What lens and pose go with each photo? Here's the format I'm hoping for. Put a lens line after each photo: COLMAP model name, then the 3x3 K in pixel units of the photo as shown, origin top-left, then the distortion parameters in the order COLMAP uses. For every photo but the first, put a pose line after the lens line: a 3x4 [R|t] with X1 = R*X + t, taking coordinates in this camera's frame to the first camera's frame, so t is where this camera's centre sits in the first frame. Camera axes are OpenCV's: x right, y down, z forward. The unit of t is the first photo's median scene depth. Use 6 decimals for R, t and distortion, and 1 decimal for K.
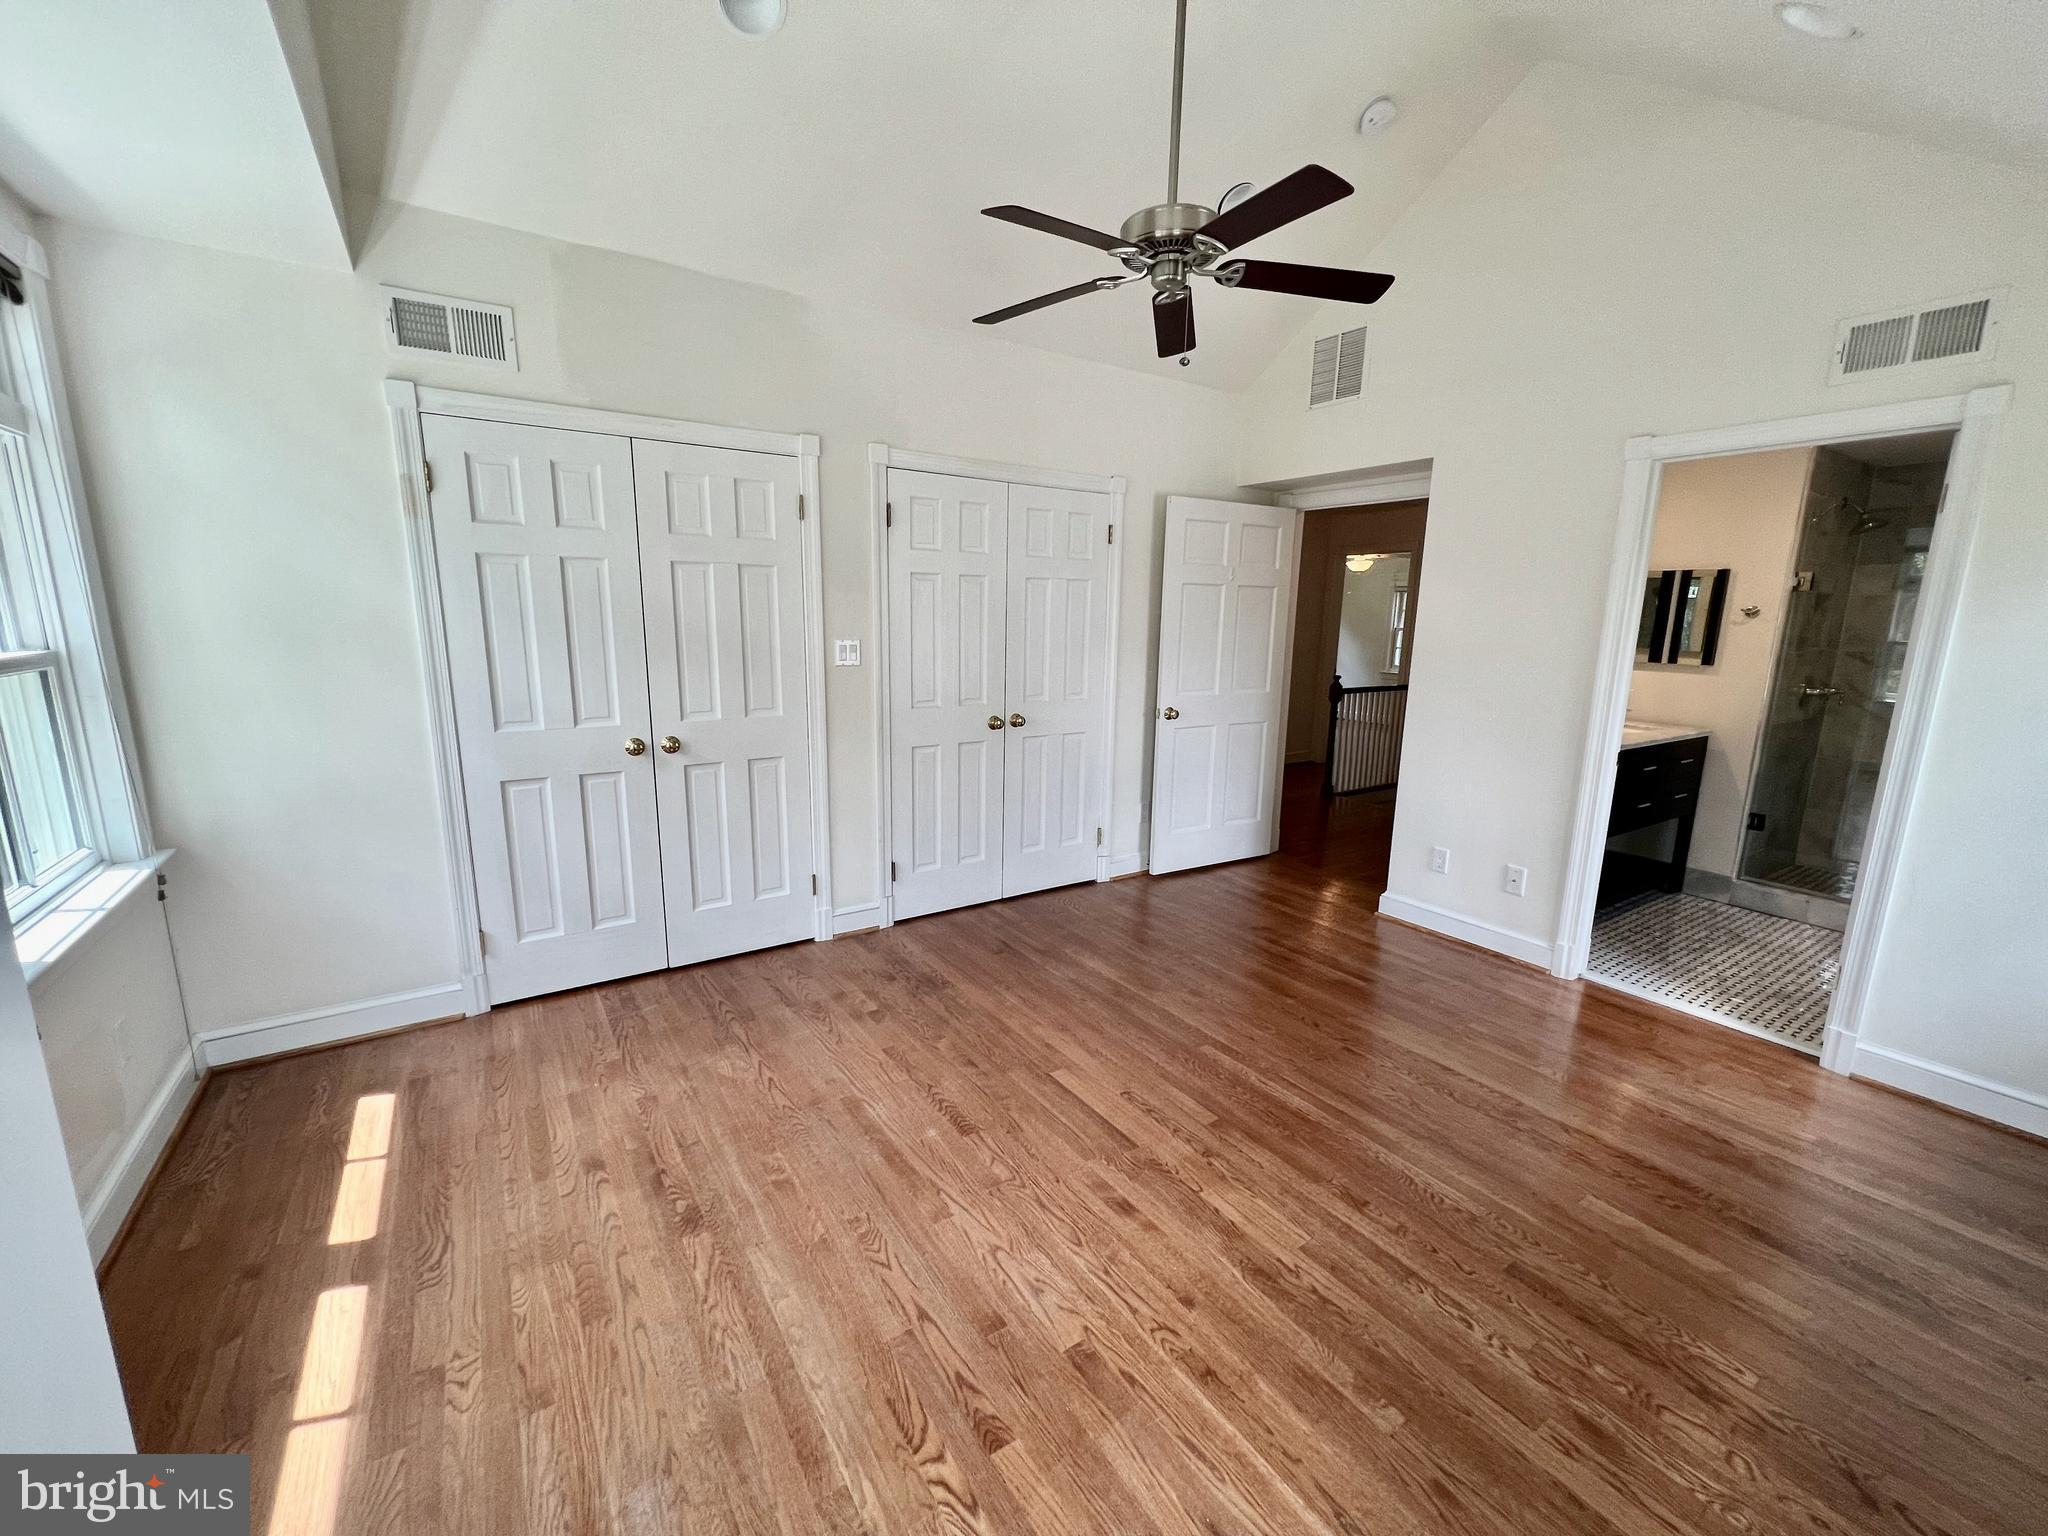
lens RADIAL K [[818.8, 0, 1022.8], [0, 818.8, 765.0], [0, 0, 1]] dist [-0.000291, 0.000652]
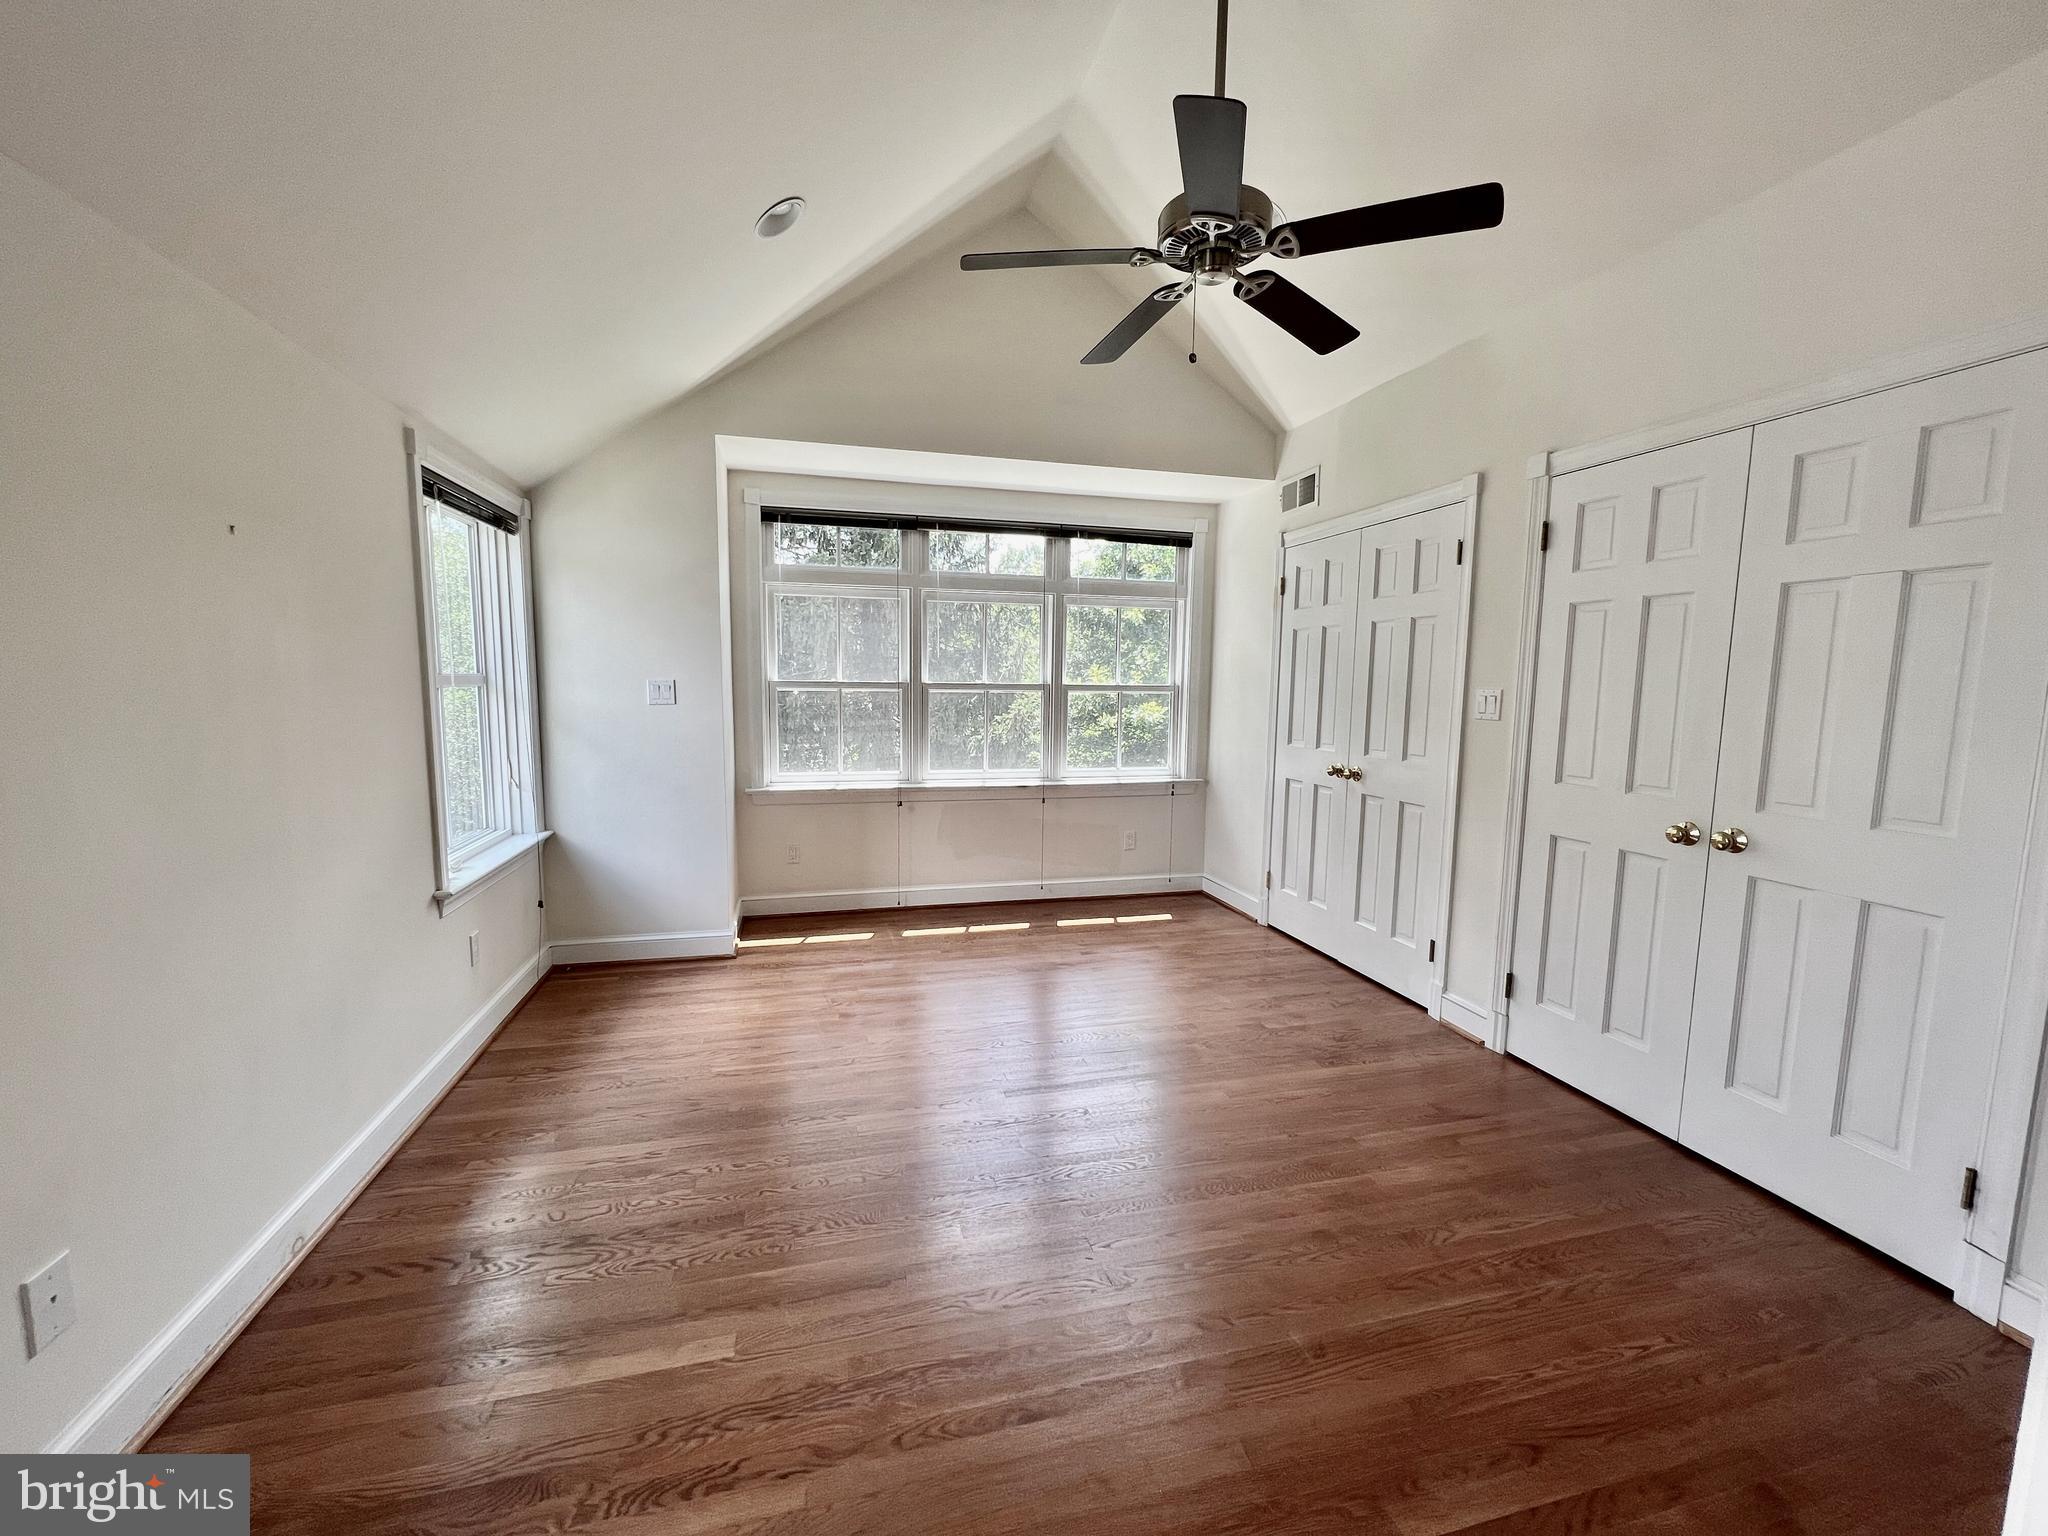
lens RADIAL K [[818.8, 0, 1024.3], [0, 818.8, 771.7], [0, 0, 1]] dist [-0.000291, 0.000652]
pose [[-0.323325, 0.087764, -0.942210, 0.855749], [-0.191687, 0.968973, 0.156035, -0.122250], [0.926670, 0.231059, -0.296470, 0.905497]]
